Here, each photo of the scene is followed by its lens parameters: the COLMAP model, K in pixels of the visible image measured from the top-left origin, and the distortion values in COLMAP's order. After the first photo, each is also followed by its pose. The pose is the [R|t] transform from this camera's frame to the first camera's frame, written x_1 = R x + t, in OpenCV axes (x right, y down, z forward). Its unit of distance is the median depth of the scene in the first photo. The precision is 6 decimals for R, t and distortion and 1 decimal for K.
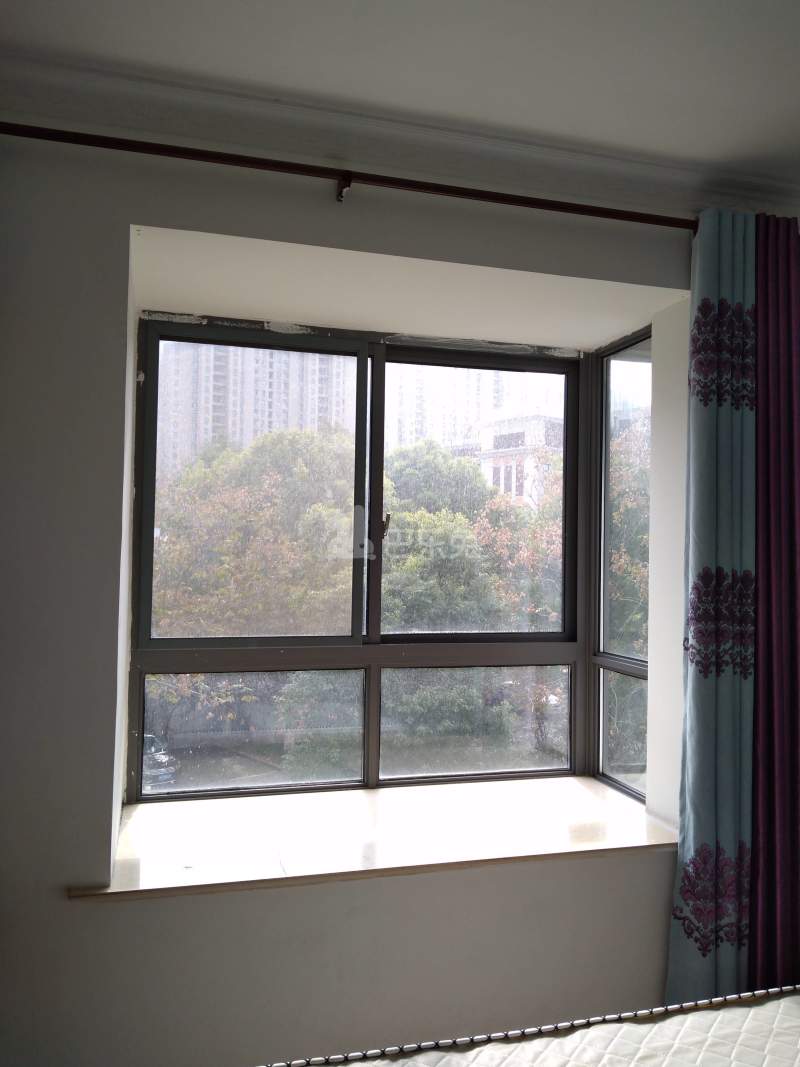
lens RADIAL K [[854.3, 0, 405.0], [0, 854.3, 533.4], [0, 0, 1]] dist [0.092188, -0.175198]
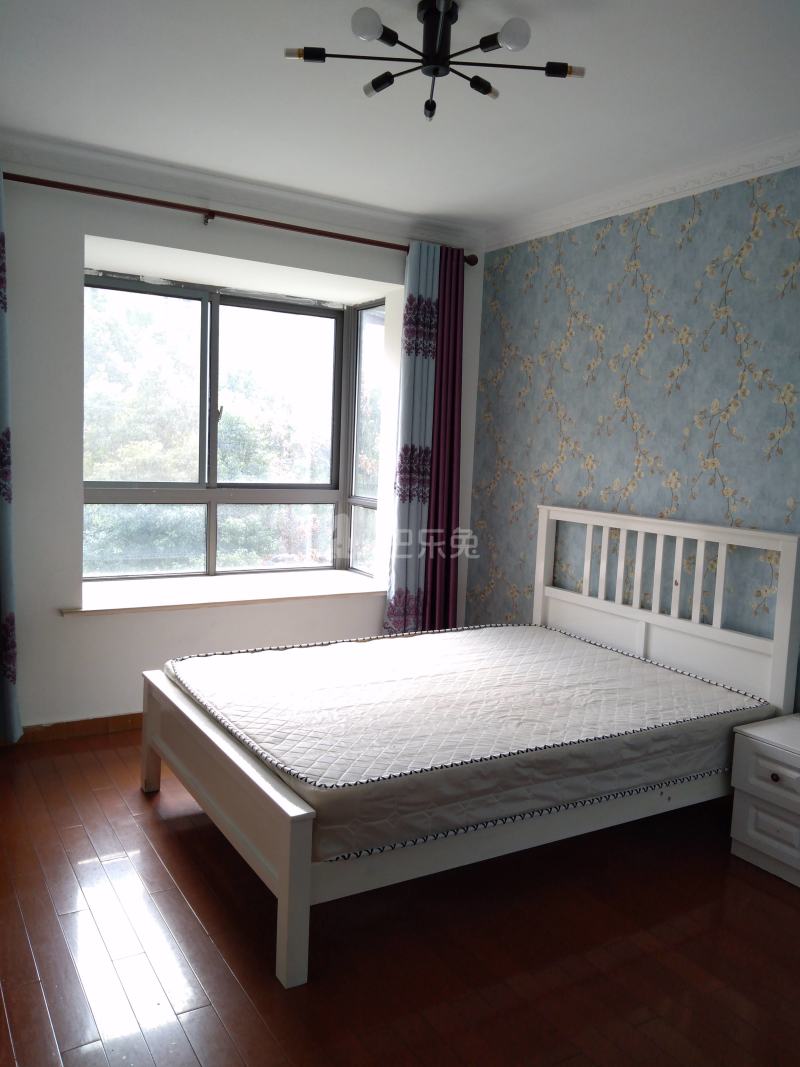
lens RADIAL K [[865.0, 0, 412.6], [0, 865.0, 533.2], [0, 0, 1]] dist [0.110524, -0.221247]
pose [[0.962964, -0.003285, 0.269609, -0.139619], [-0.033750, 0.990593, 0.132614, -0.018773], [-0.267508, -0.136802, 0.953795, -0.795327]]
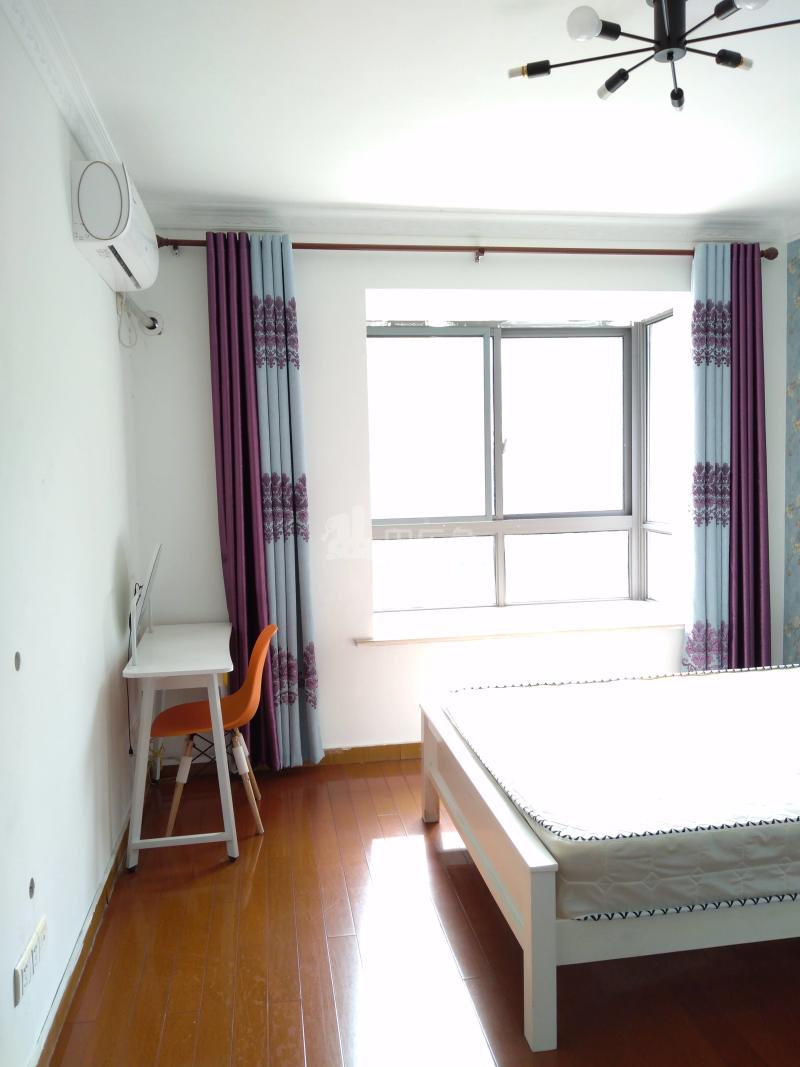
lens RADIAL K [[868.4, 0, 397.7], [0, 868.4, 532.3], [0, 0, 1]] dist [0.042364, -0.087240]
pose [[0.992184, -0.032750, -0.120409, -0.037380], [0.044356, 0.994487, 0.095013, -0.012995], [0.116633, -0.099611, 0.988167, -0.759901]]
